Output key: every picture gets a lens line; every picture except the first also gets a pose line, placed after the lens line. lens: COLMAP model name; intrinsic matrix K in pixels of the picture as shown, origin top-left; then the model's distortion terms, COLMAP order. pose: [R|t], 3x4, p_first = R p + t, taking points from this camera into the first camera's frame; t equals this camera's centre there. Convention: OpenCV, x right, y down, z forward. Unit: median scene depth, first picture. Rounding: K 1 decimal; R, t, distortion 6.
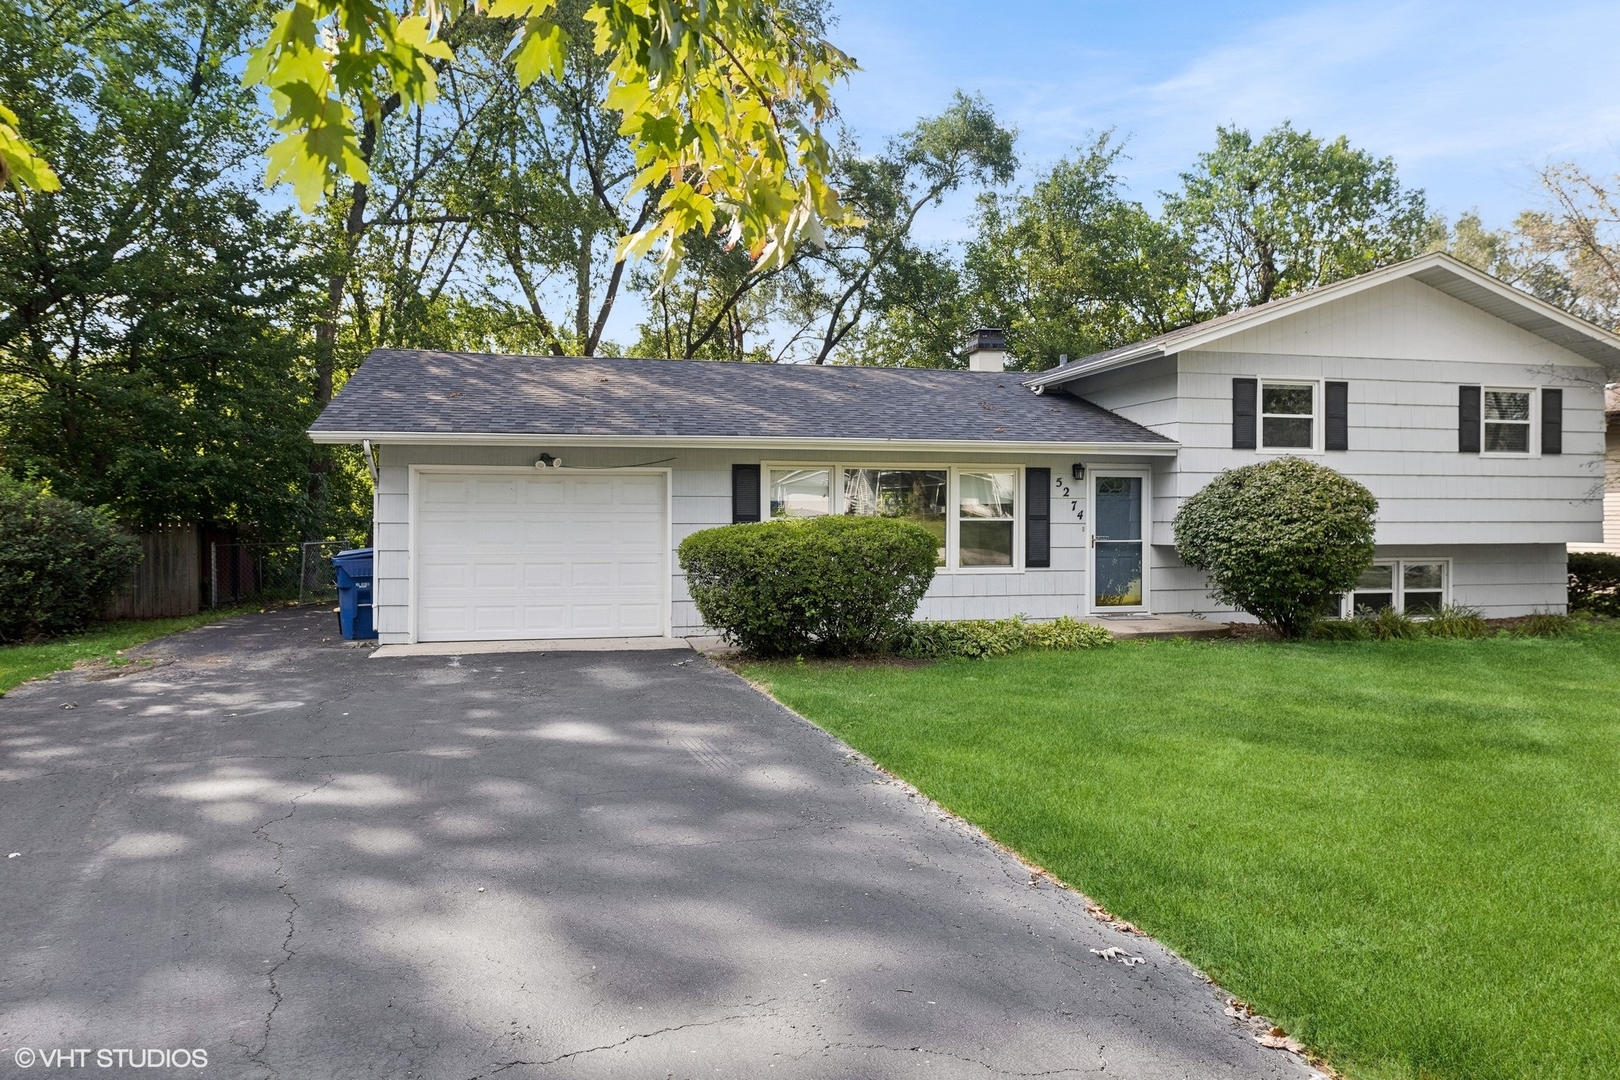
lens RADIAL K [[1100.3, 0, 810.5], [0, 1100.3, 540.5], [0, 0, 1]] dist [-0.008368, -0.002041]
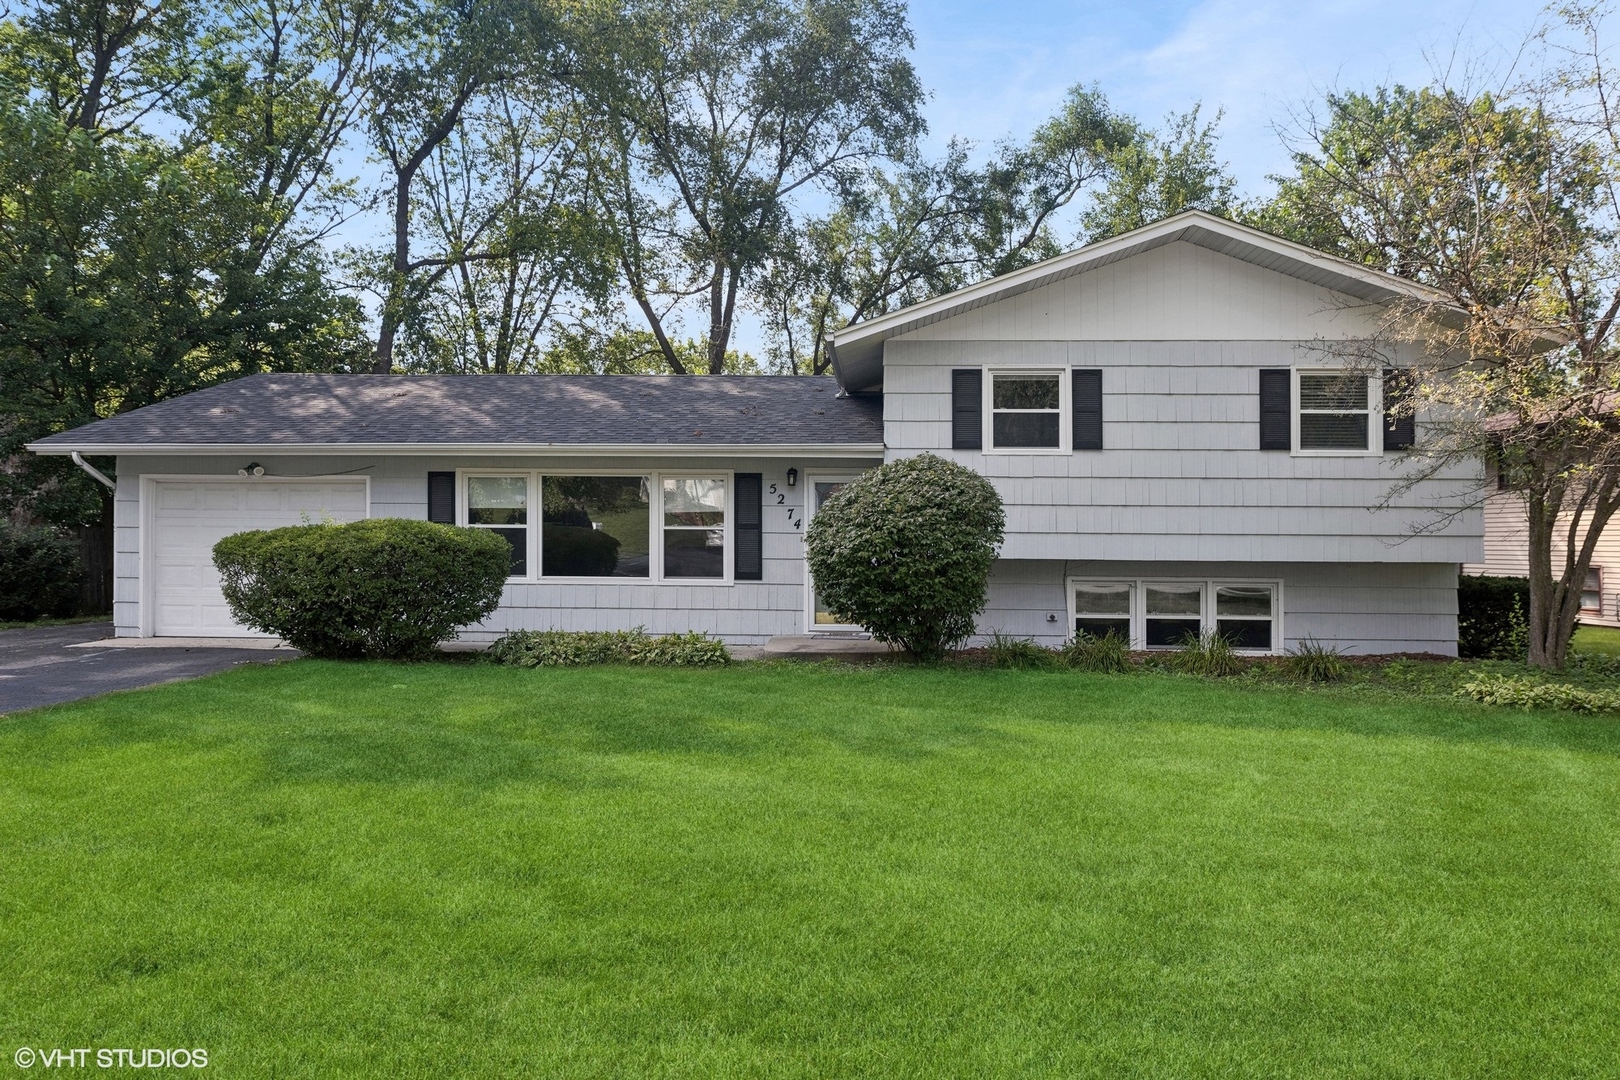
lens RADIAL K [[1000.5, 0, 809.8], [0, 1000.5, 539.0], [0, 0, 1]] dist [0.006518, 0.000657]
pose [[0.961366, 0.012129, -0.275006, 0.487469], [-0.012435, 0.999922, 0.000630, -0.011226], [0.274993, 0.002814, 0.961442, 0.197983]]
